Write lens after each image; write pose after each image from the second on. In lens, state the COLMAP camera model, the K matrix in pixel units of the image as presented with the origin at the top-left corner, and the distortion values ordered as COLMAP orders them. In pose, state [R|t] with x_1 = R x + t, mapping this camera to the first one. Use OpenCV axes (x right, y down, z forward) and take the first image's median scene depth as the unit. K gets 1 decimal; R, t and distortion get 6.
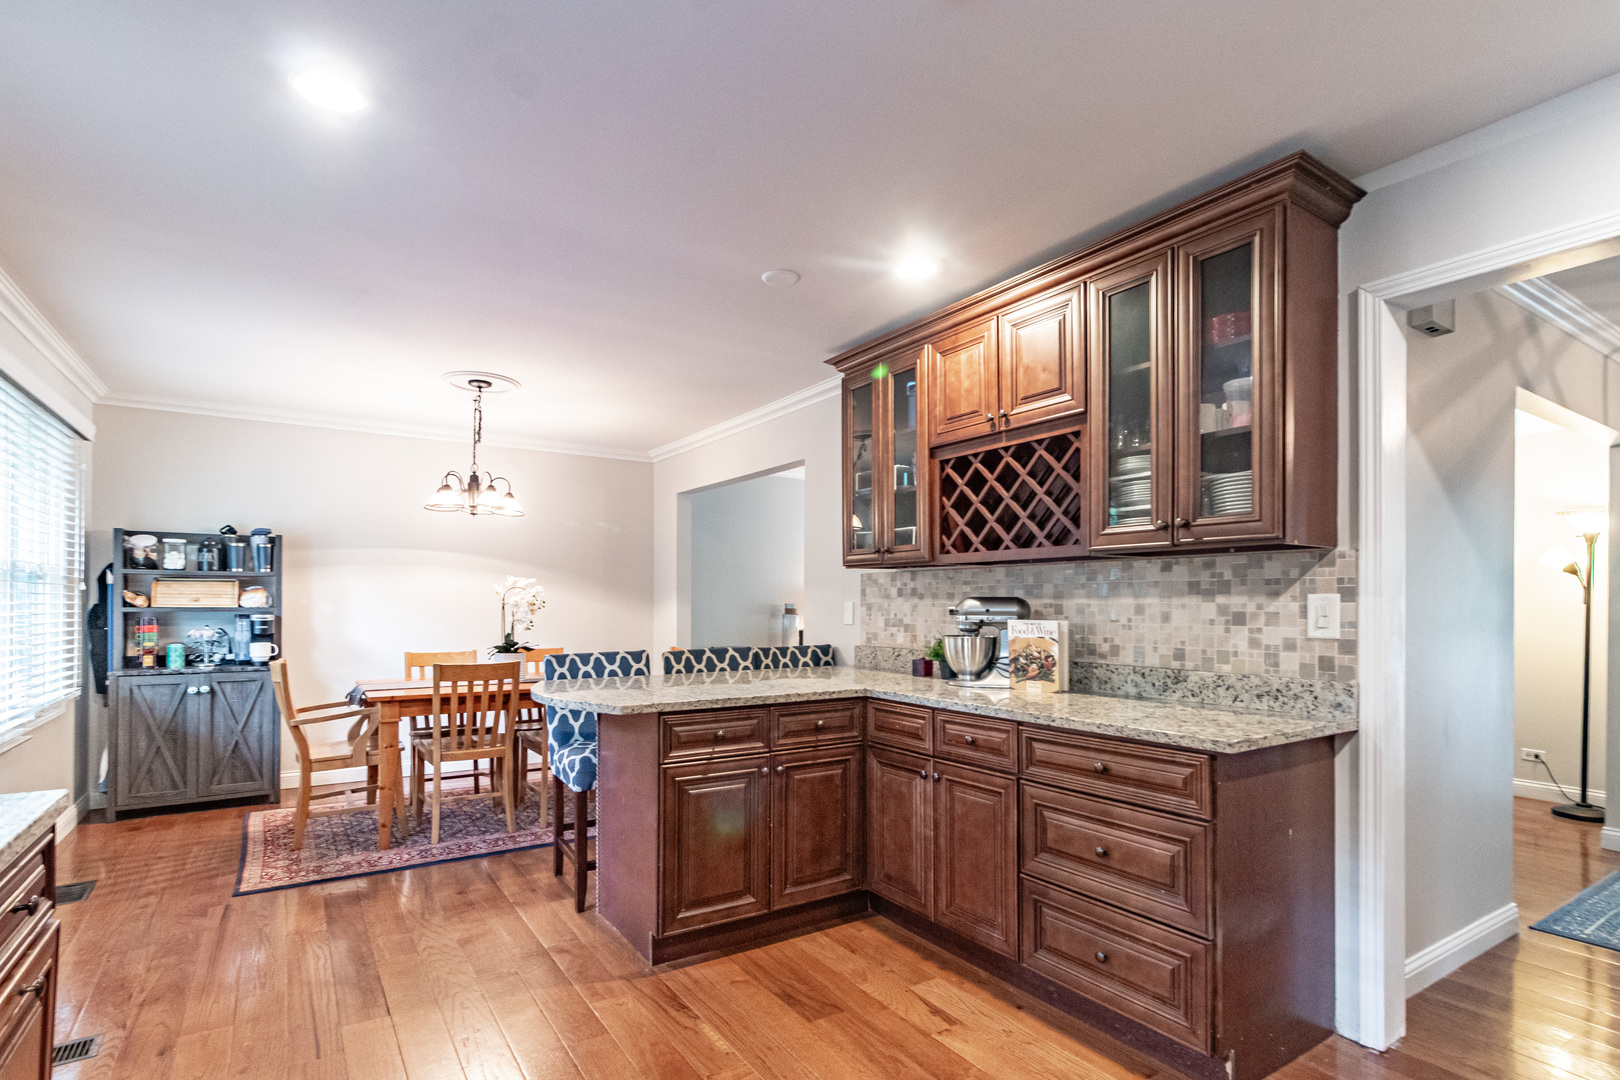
lens RADIAL K [[797.7, 0, 790.2], [0, 797.7, 601.6], [0, 0, 1]] dist [-0.006158, 0.002342]
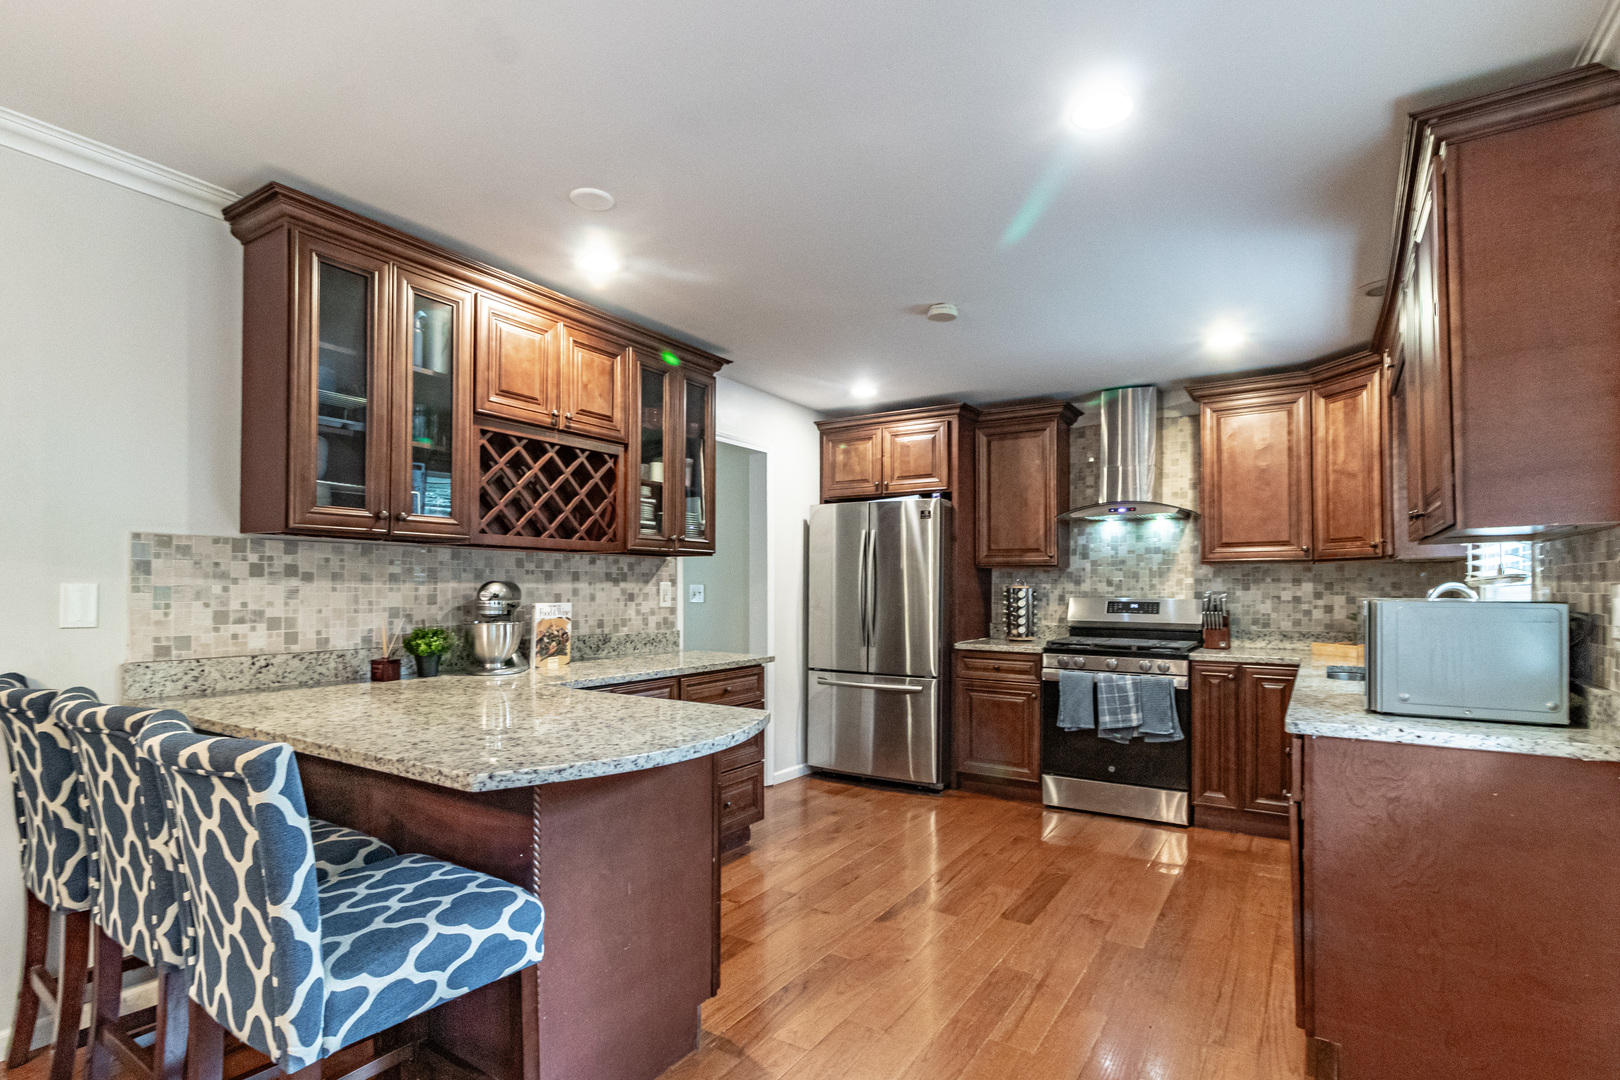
lens RADIAL K [[797.7, 0, 842.0], [0, 797.7, 582.7], [0, 0, 1]] dist [-0.006158, 0.002342]
pose [[-0.455950, 0.001364, 0.890004, -0.537795], [-0.007786, 0.999954, -0.005522, -0.000858], [-0.889971, -0.009447, -0.455918, 0.706445]]
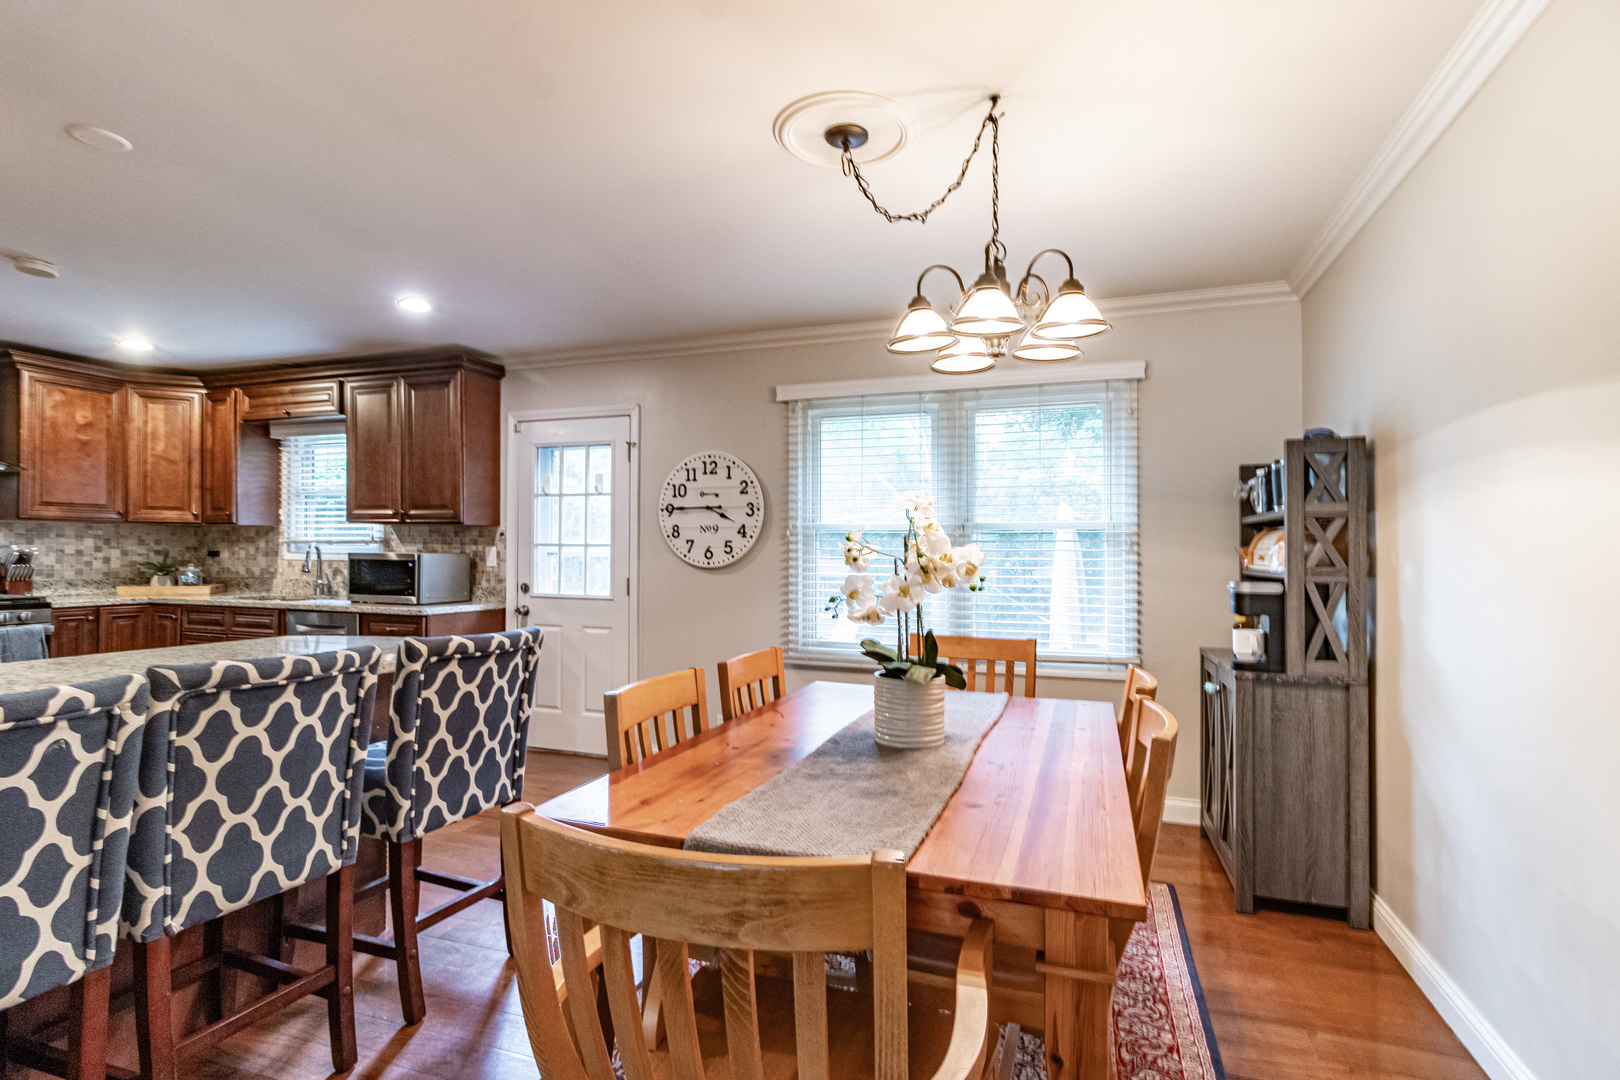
lens RADIAL K [[797.7, 0, 840.6], [0, 797.7, 549.9], [0, 0, 1]] dist [-0.006158, 0.002342]
pose [[-0.775407, -0.017638, -0.631216, -0.055695], [-0.014017, 0.999844, -0.010720, 0.002986], [0.631307, 0.000535, -0.775533, 1.350936]]
